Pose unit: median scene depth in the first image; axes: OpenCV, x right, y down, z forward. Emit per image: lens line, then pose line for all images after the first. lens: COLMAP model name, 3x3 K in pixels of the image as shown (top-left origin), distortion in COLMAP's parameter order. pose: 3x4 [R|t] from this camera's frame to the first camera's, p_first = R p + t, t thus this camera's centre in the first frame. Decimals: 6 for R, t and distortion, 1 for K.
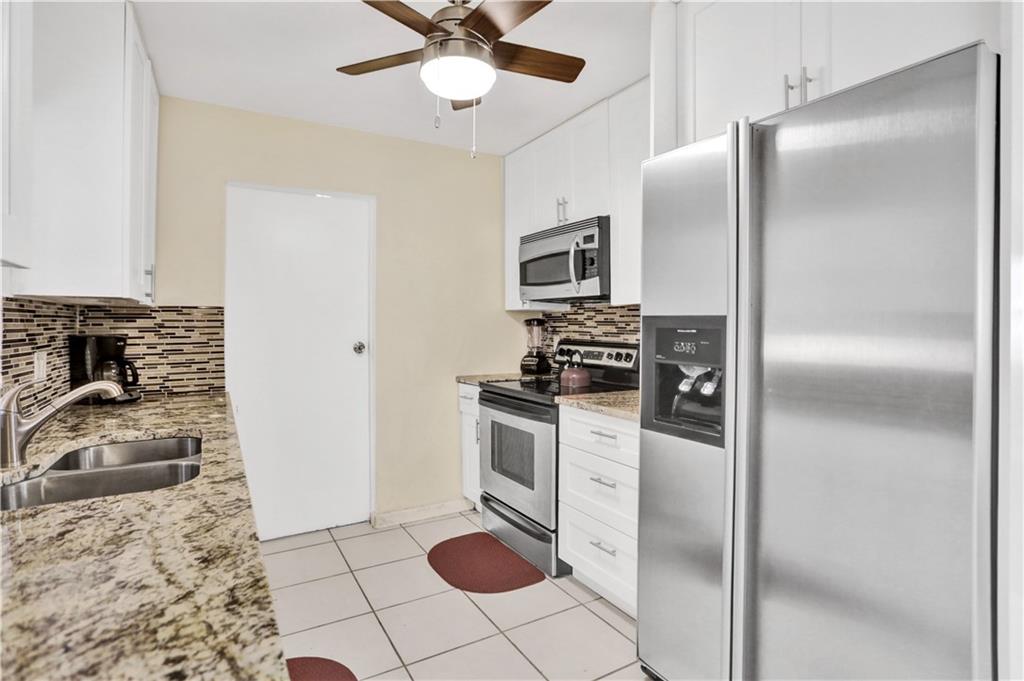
lens RADIAL K [[509.3, 0, 513.1], [0, 509.3, 329.7], [0, 0, 1]] dist [-0.038522, 0.000040]
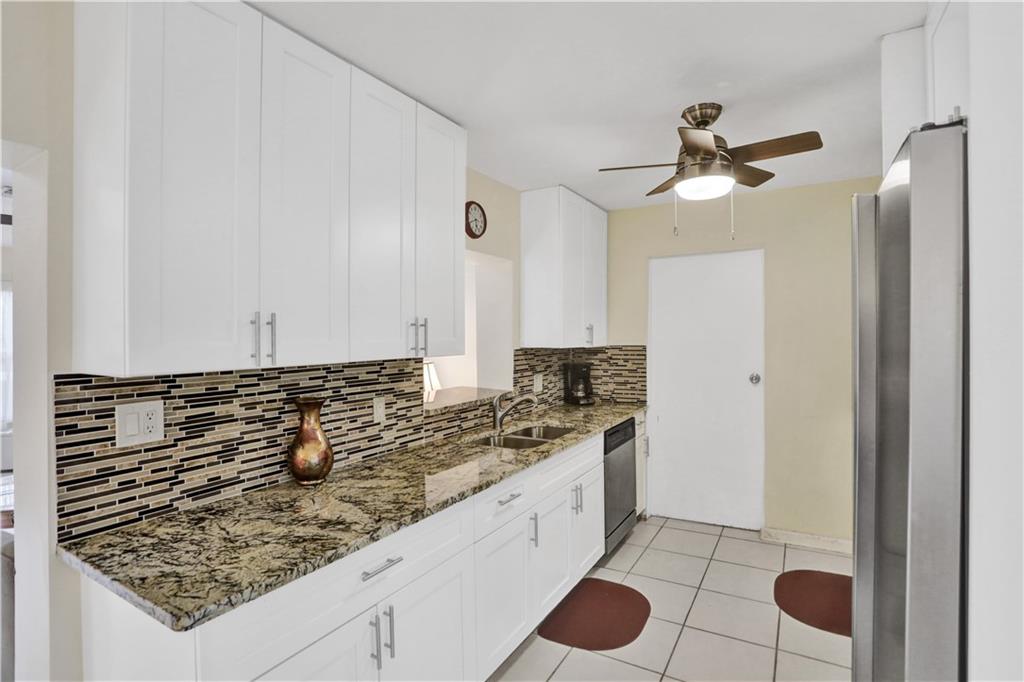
lens RADIAL K [[509.3, 0, 513.1], [0, 509.3, 330.2], [0, 0, 1]] dist [-0.038522, 0.000040]
pose [[0.496510, -0.007873, -0.867995, 0.527676], [-0.001312, 0.999951, -0.009821, -0.078904], [0.868030, 0.006015, 0.496476, -0.057974]]
